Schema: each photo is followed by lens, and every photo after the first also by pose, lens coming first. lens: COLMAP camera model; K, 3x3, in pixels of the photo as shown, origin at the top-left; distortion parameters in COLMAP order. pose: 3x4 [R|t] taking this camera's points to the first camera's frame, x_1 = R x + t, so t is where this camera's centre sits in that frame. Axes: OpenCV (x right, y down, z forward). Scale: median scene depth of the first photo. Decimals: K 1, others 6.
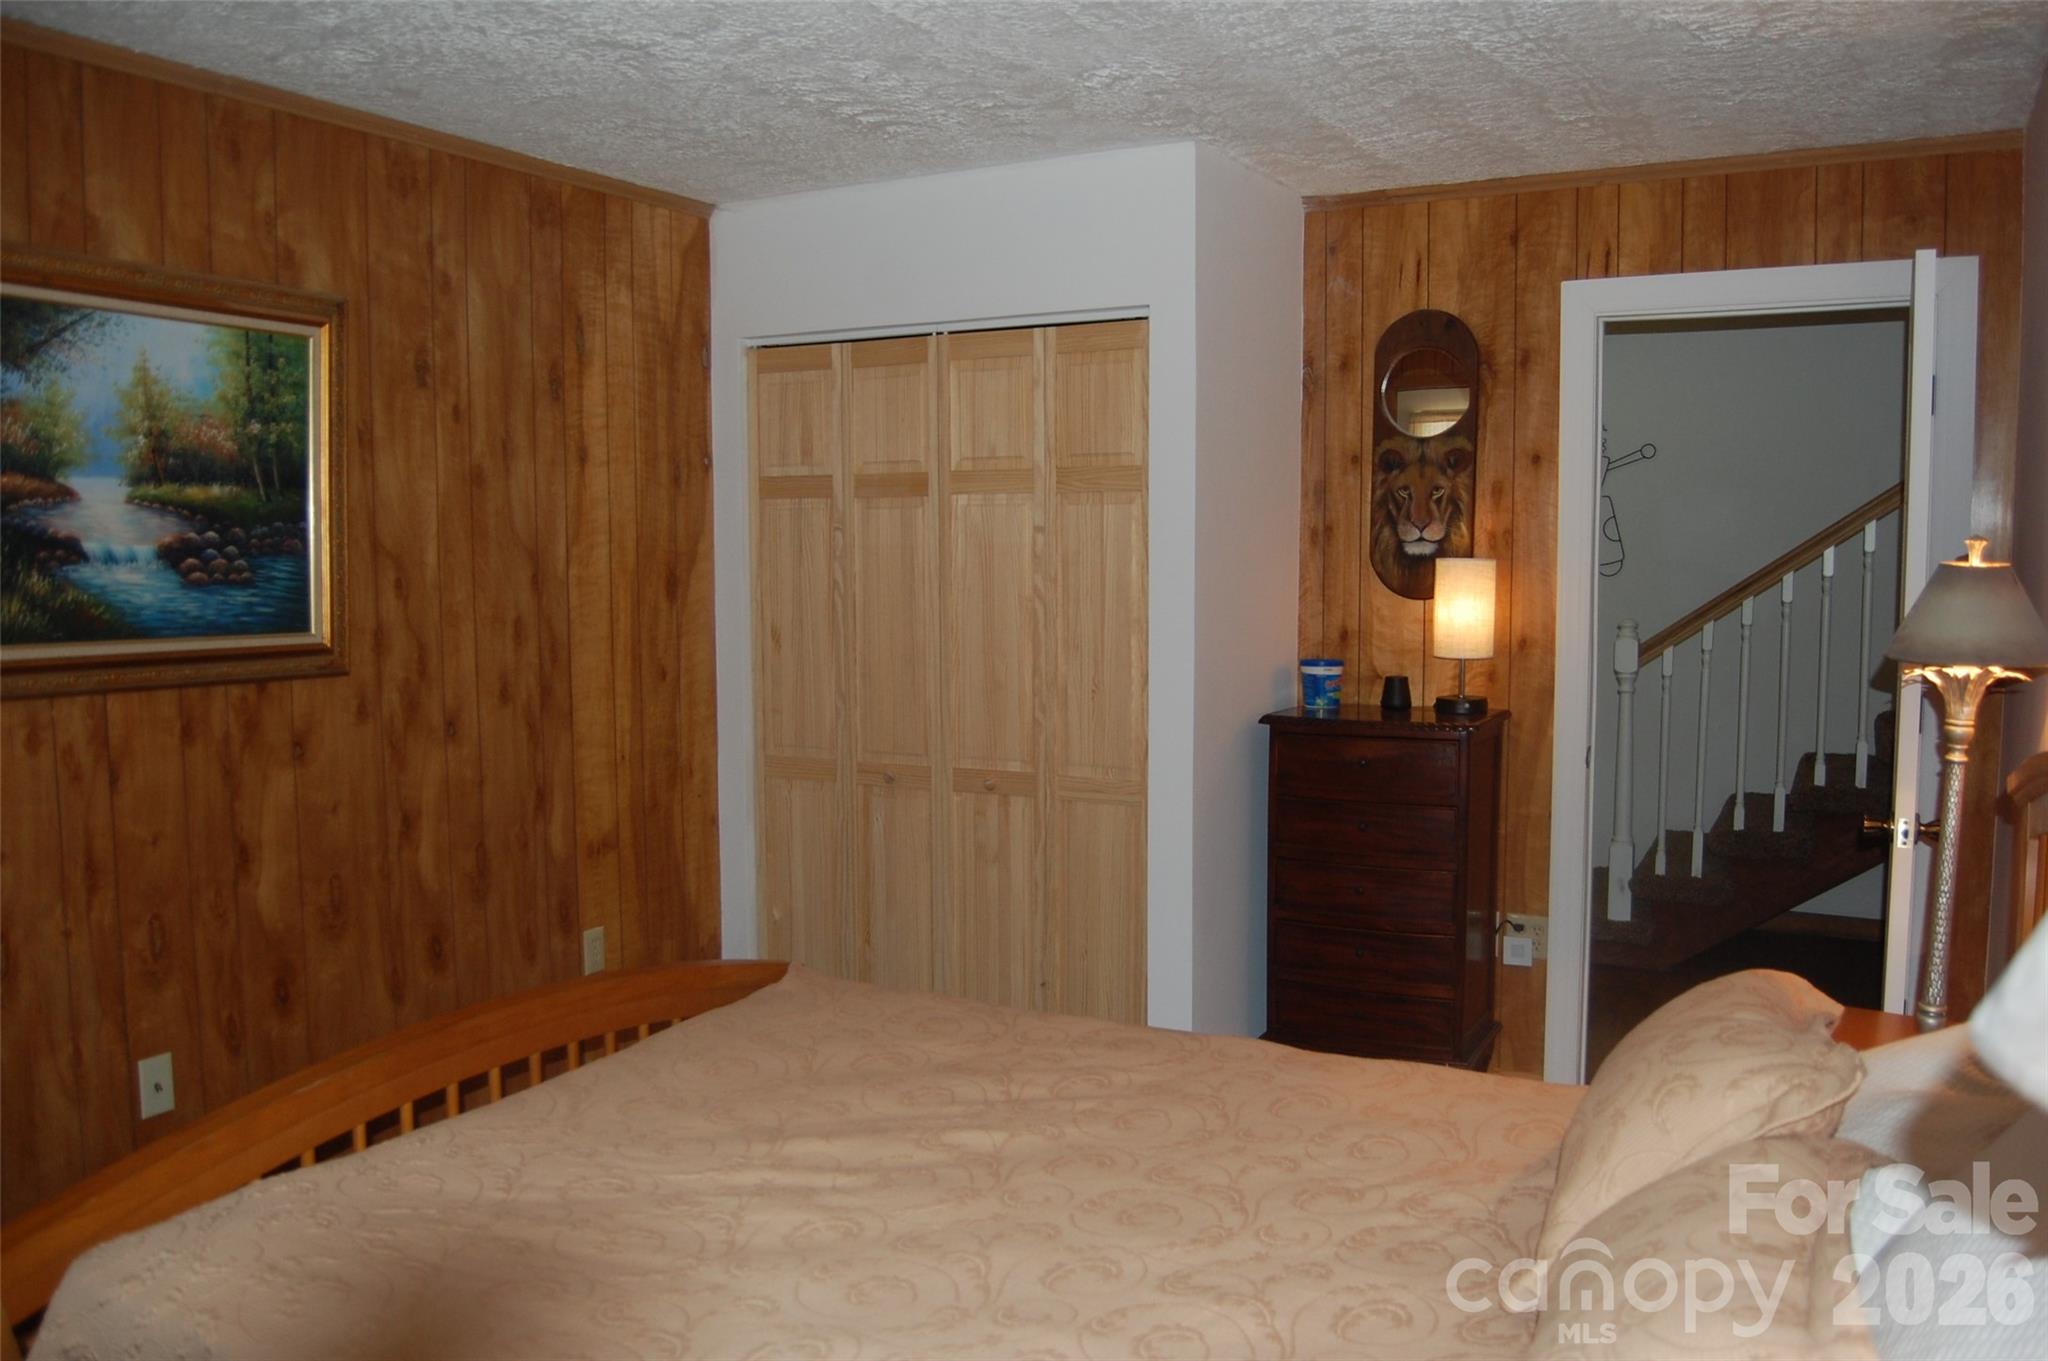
lens RADIAL K [[1621.7, 0, 1024.6], [0, 1621.7, 675.3], [0, 0, 1]] dist [-0.010361, -0.000599]
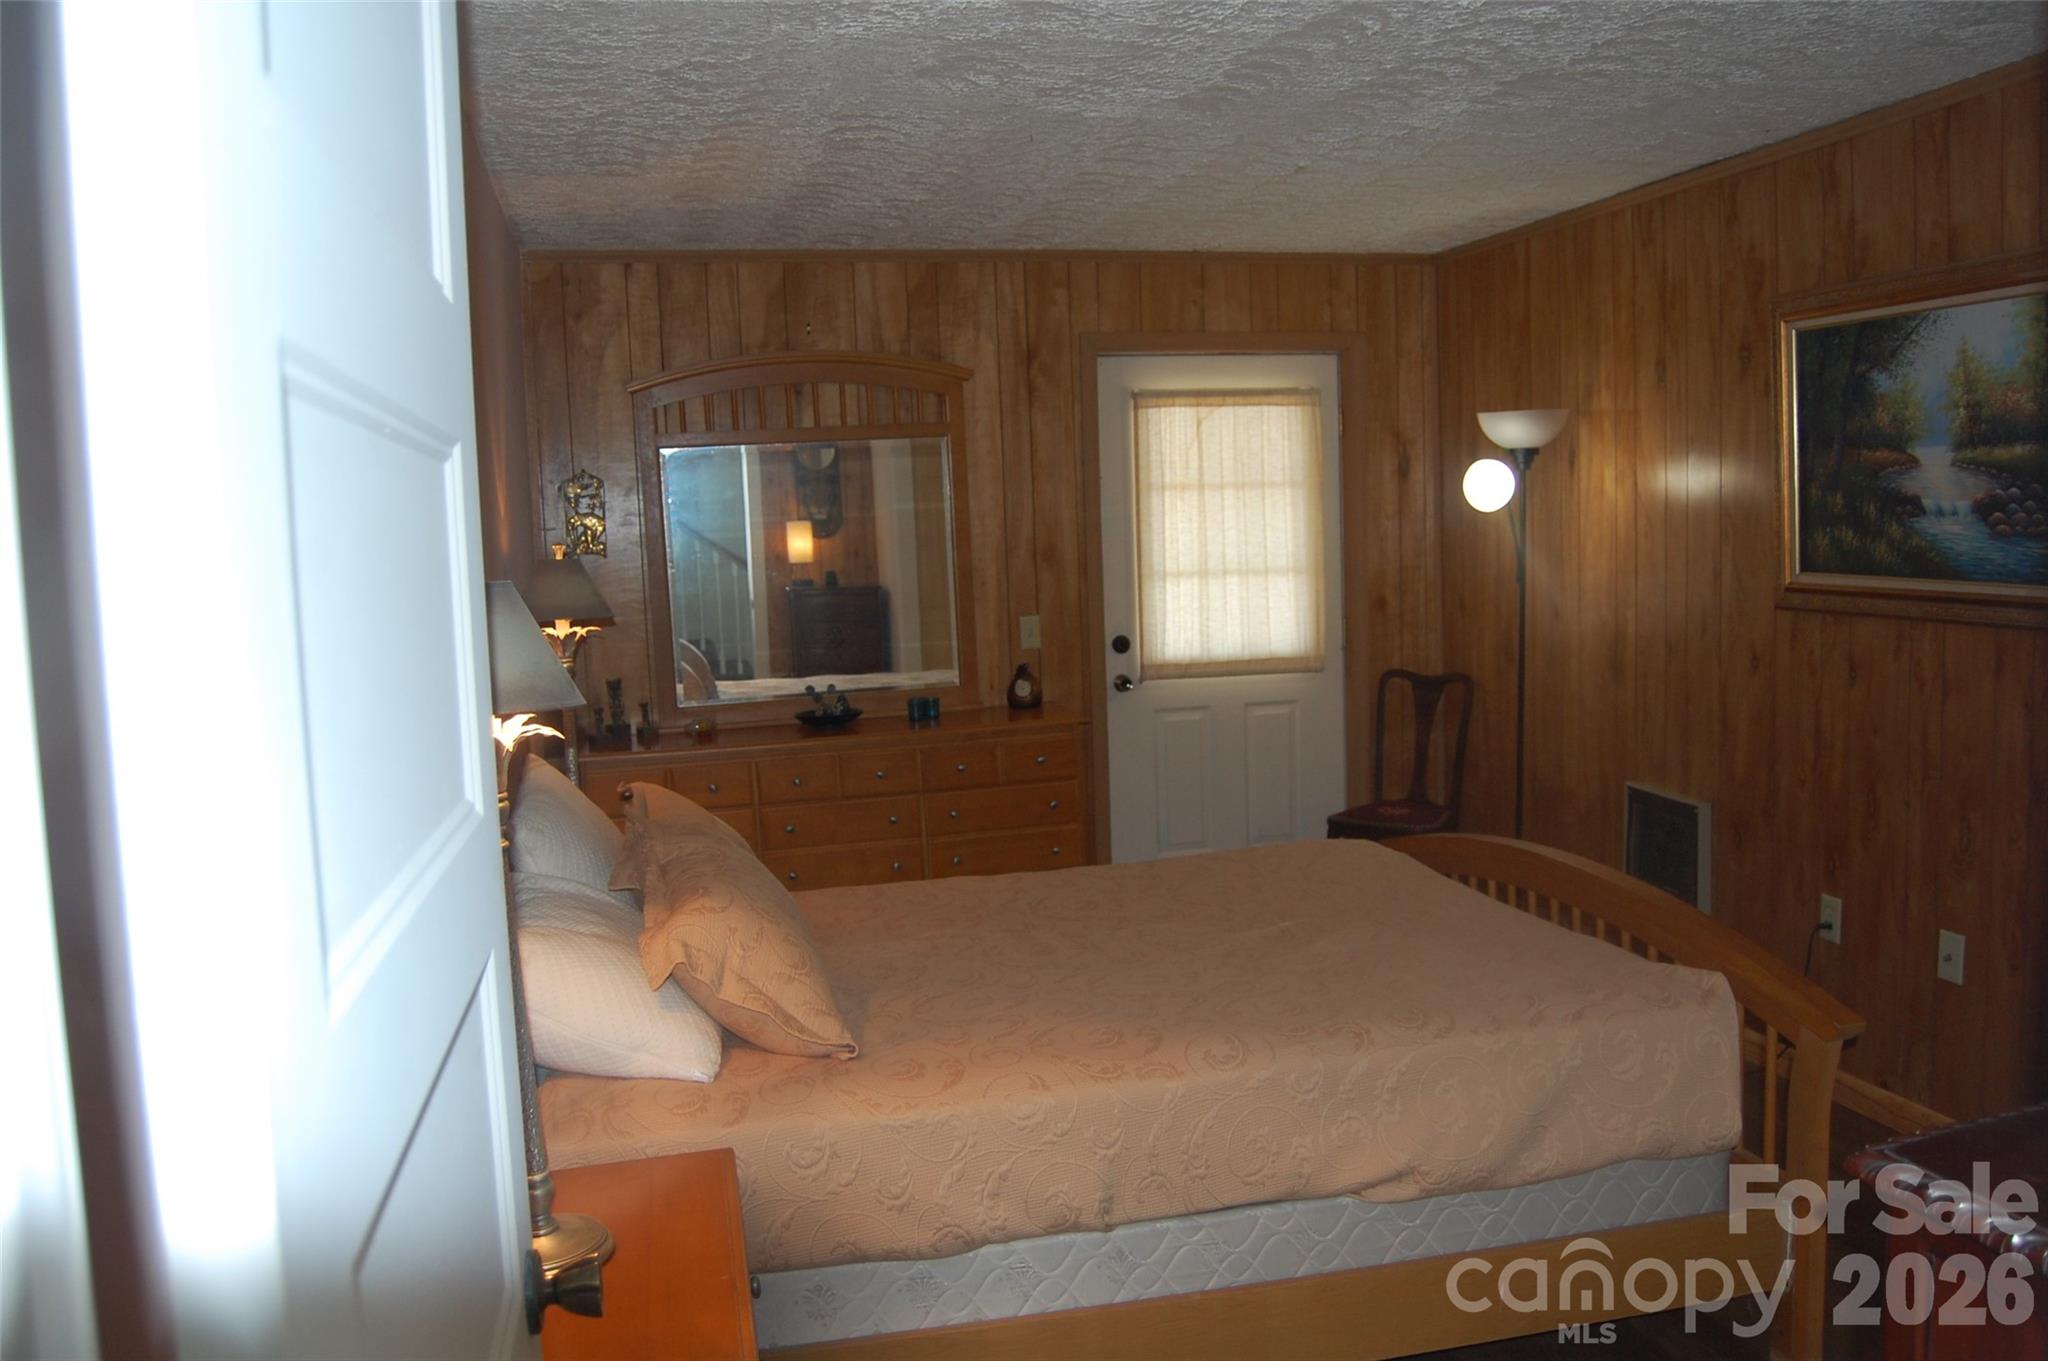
lens RADIAL K [[1621.7, 0, 1025.5], [0, 1621.7, 677.4], [0, 0, 1]] dist [-0.010361, -0.000599]
pose [[-0.721526, 0.090708, -0.686420, 0.771239], [-0.025937, 0.987145, 0.157711, -0.121978], [0.691902, 0.131596, -0.709897, 1.384412]]
